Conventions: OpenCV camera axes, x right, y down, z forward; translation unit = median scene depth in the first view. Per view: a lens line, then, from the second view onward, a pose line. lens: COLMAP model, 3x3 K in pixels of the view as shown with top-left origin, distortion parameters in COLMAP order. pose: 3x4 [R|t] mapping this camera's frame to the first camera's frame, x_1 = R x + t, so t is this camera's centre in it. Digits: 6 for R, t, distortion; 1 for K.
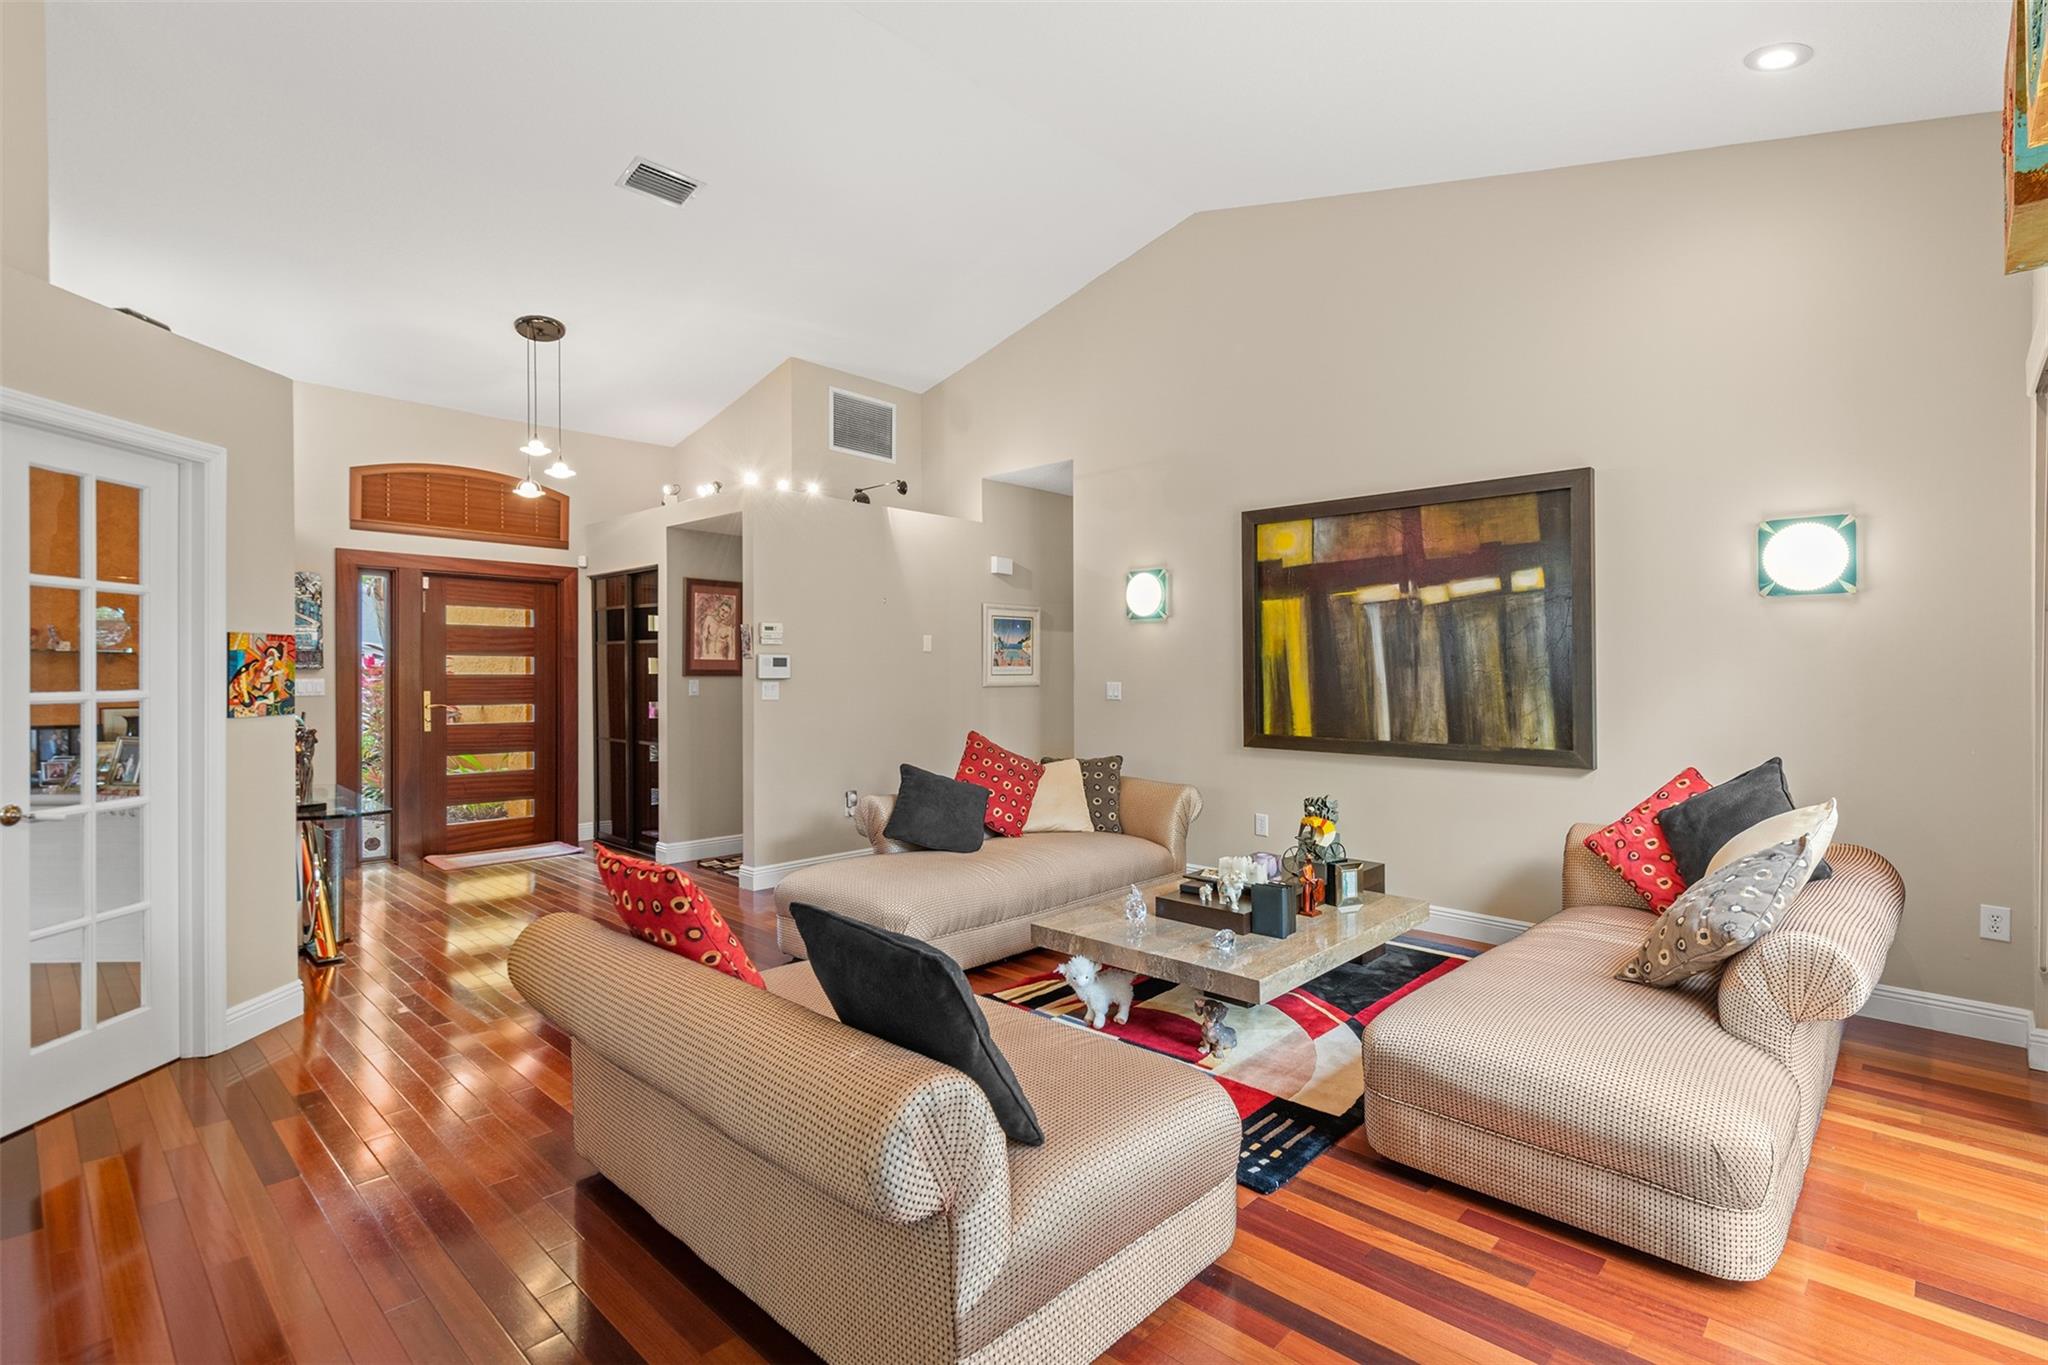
lens RADIAL K [[961.1, 0, 1031.0], [0, 961.1, 646.4], [0, 0, 1]] dist [0.025487, 0.000472]
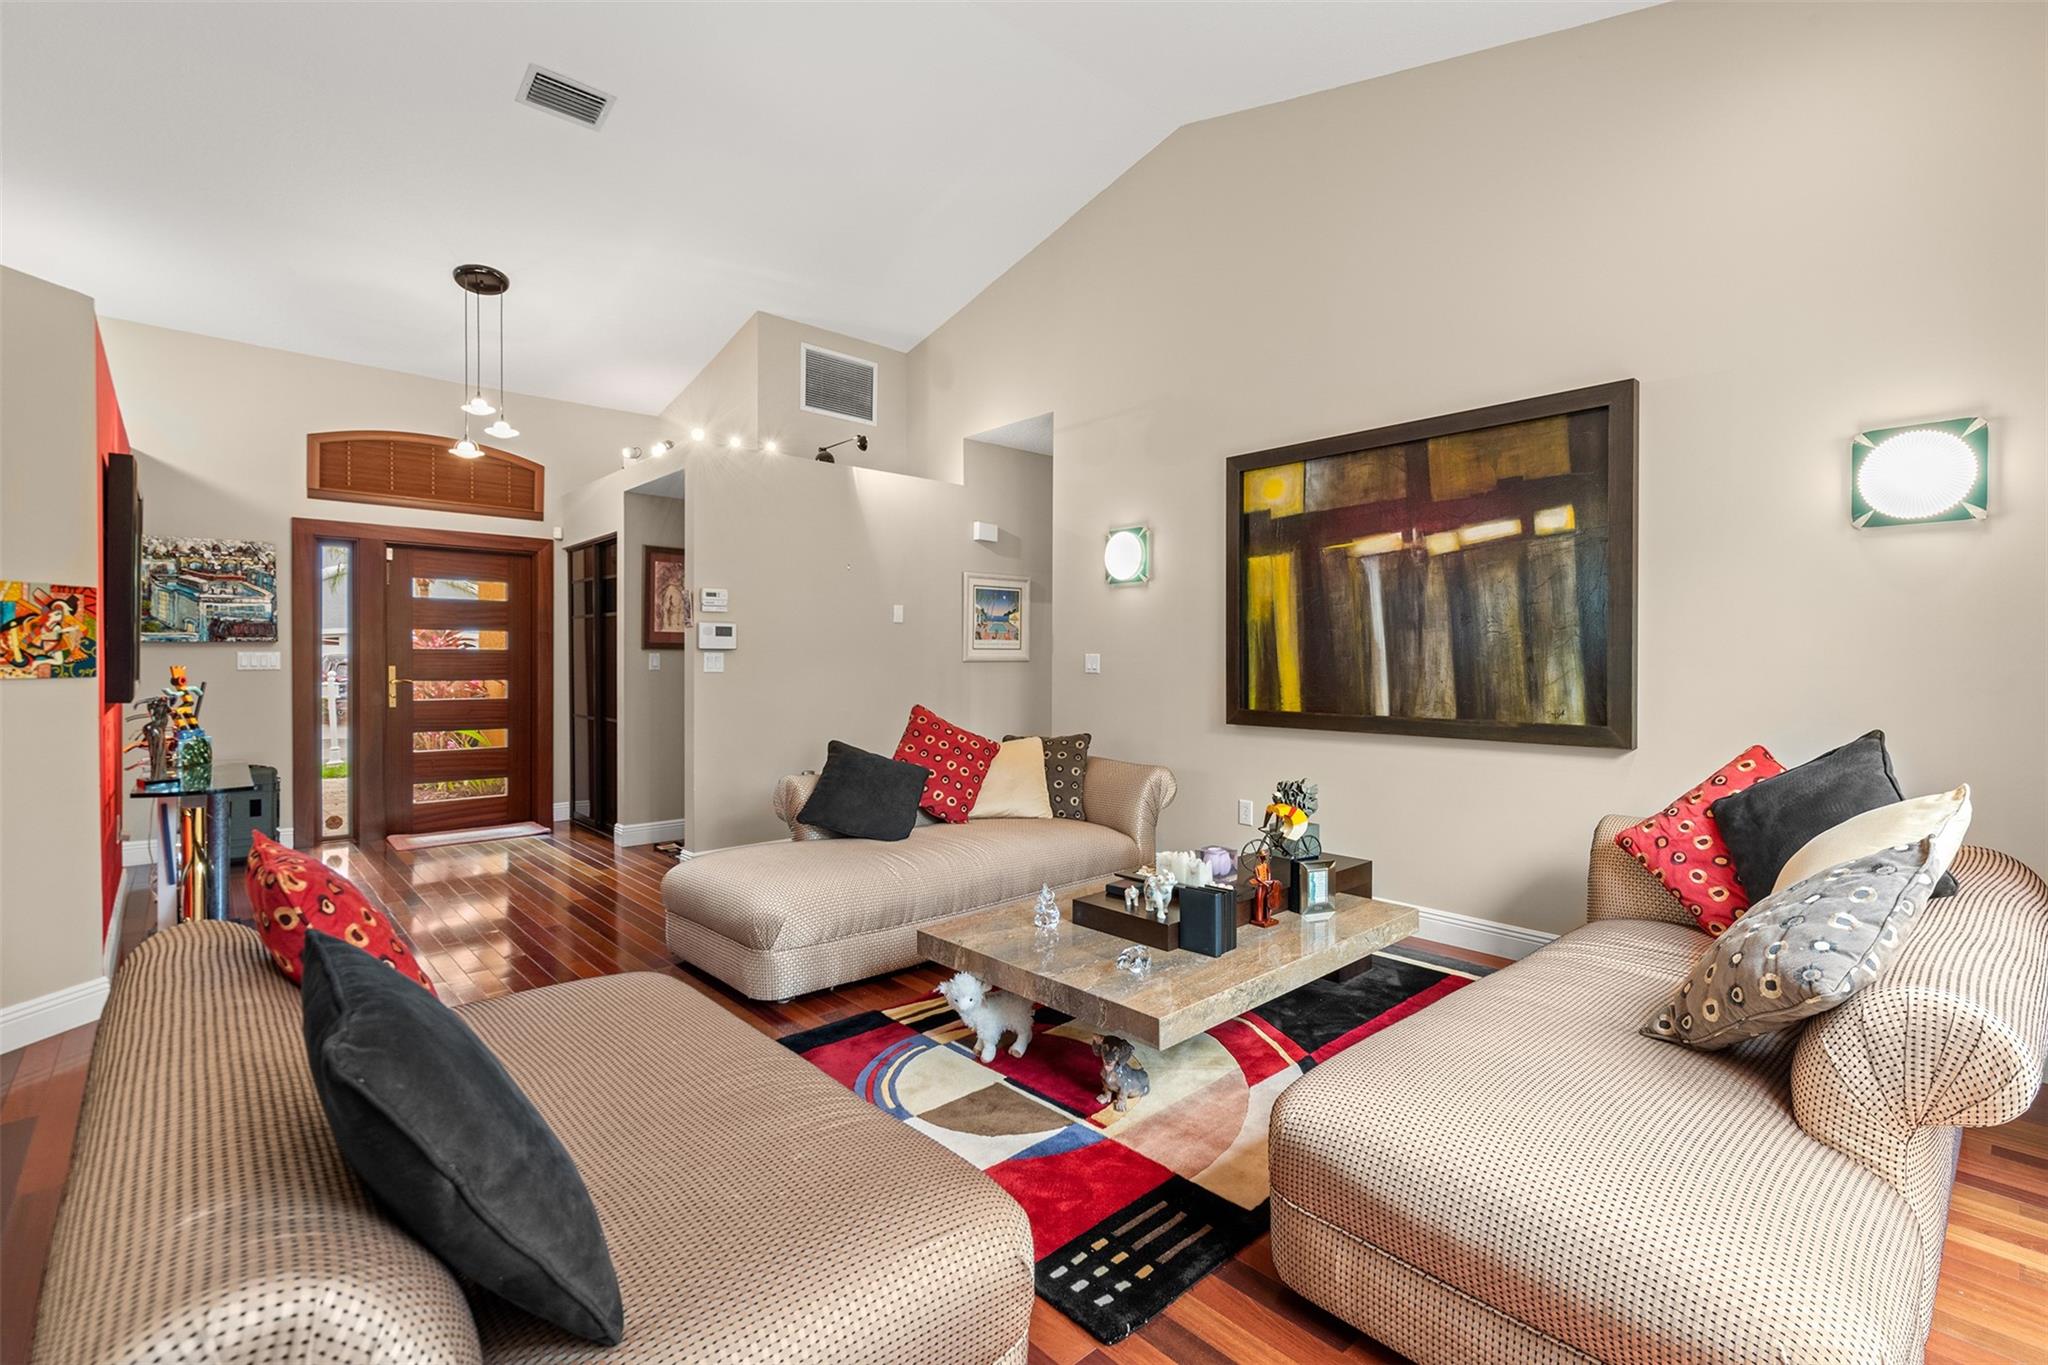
lens RADIAL K [[923.6, 0, 1030.1], [0, 923.6, 652.5], [0, 0, 1]] dist [0.017786, -0.000563]
pose [[0.997592, -0.001714, -0.069340, 0.109893], [0.002878, 0.999857, 0.016690, 0.026454], [0.069302, -0.016849, 0.997453, 0.158362]]
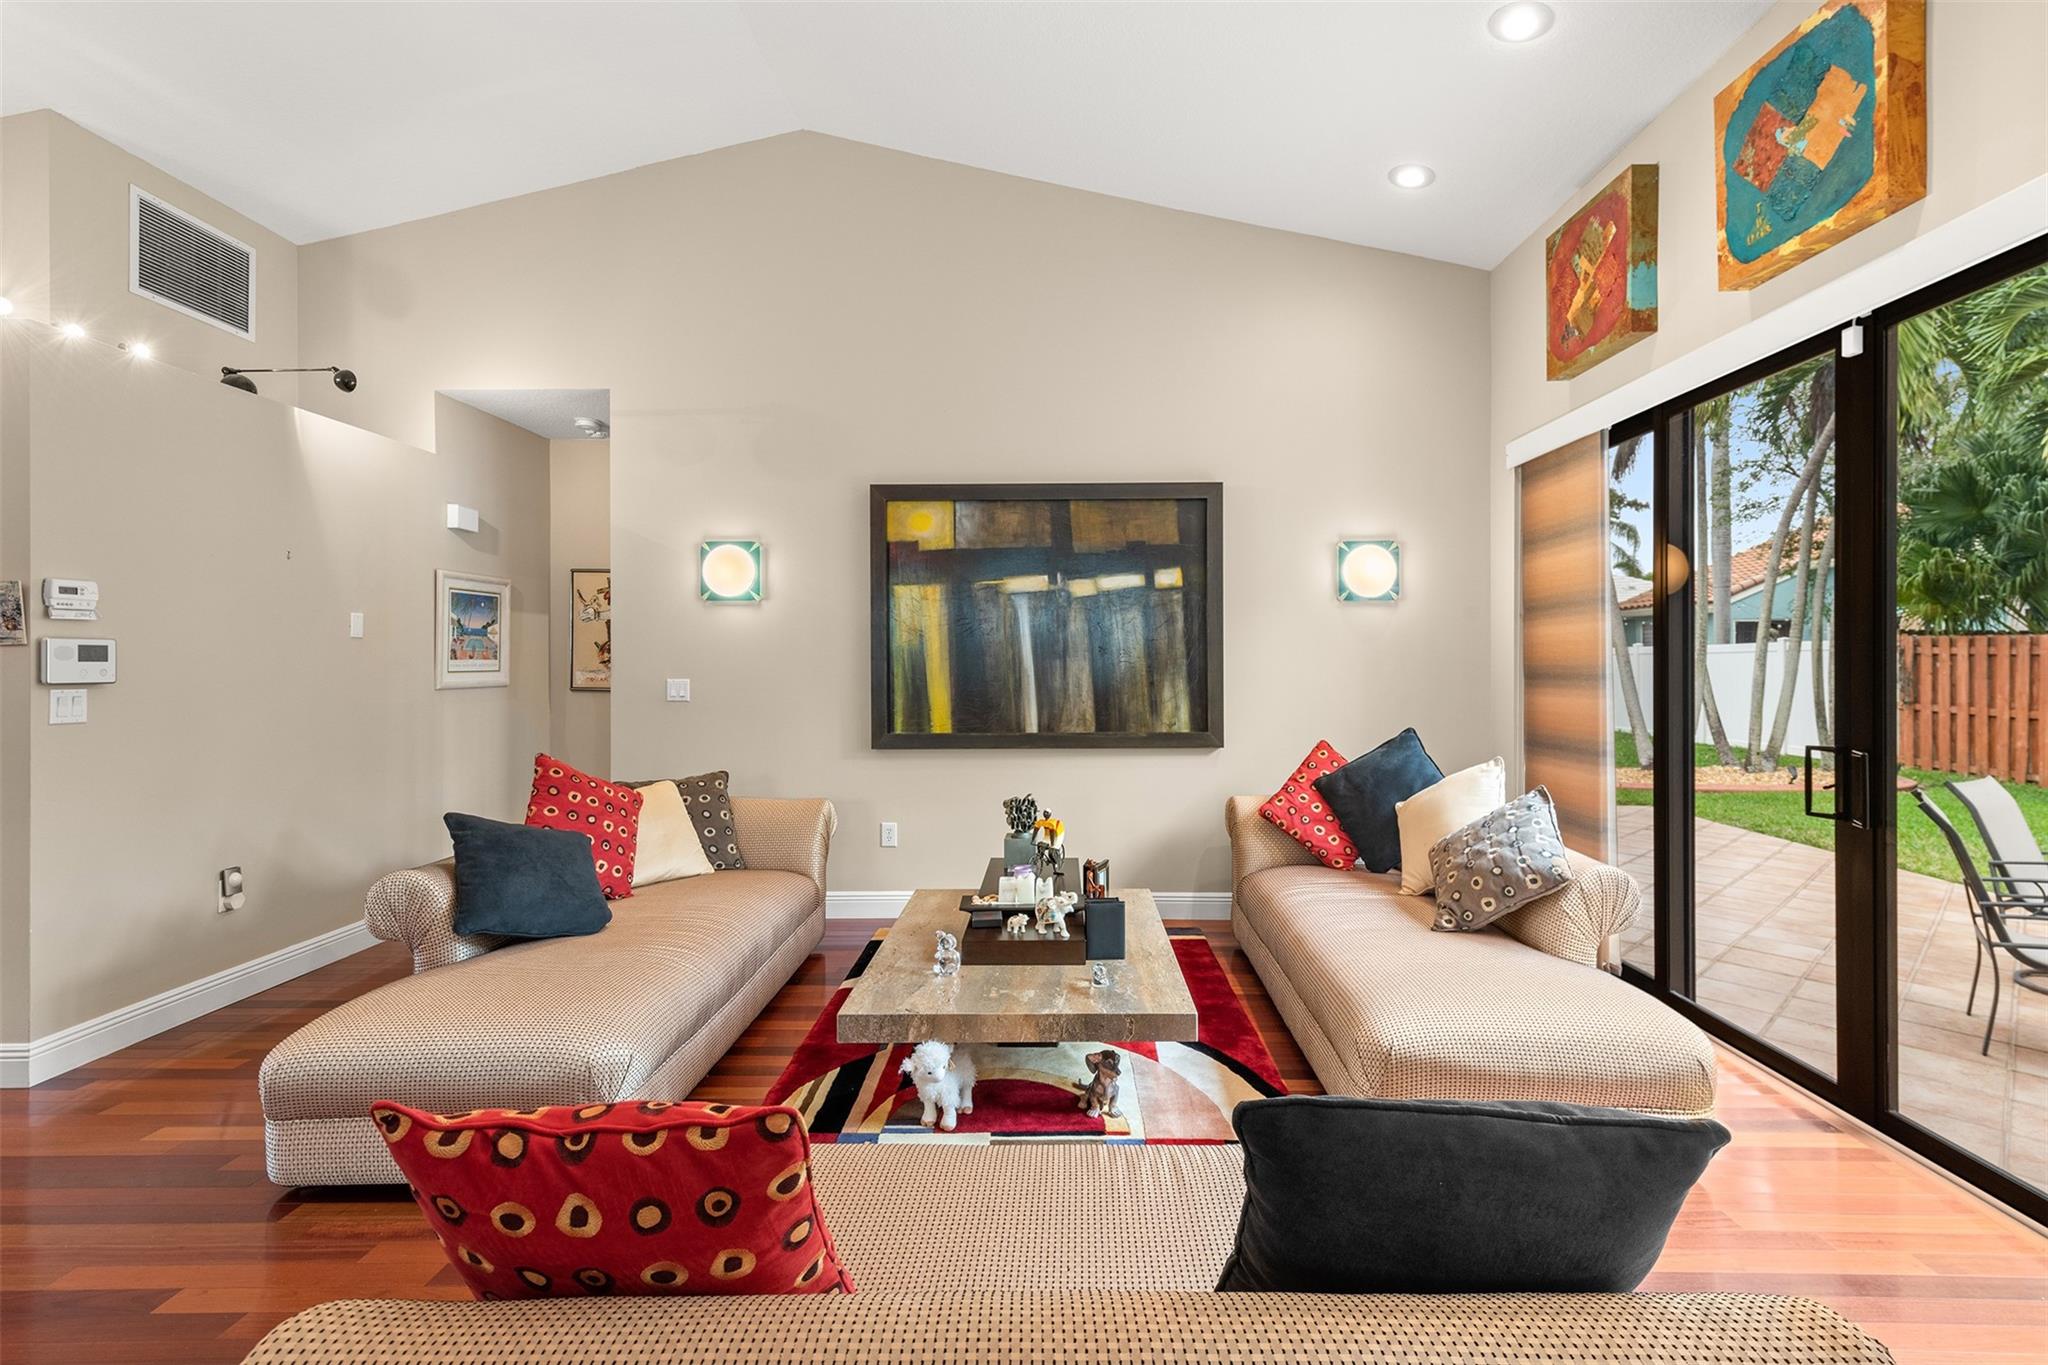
lens RADIAL K [[940.4, 0, 1068.1], [0, 940.4, 644.6], [0, 0, 1]] dist [0.032684, -0.018795]
pose [[0.736843, 0.007468, 0.676022, -0.255477], [-0.010522, 0.999945, 0.000423, 0.006431], [-0.675982, -0.007425, 0.736881, 0.263233]]
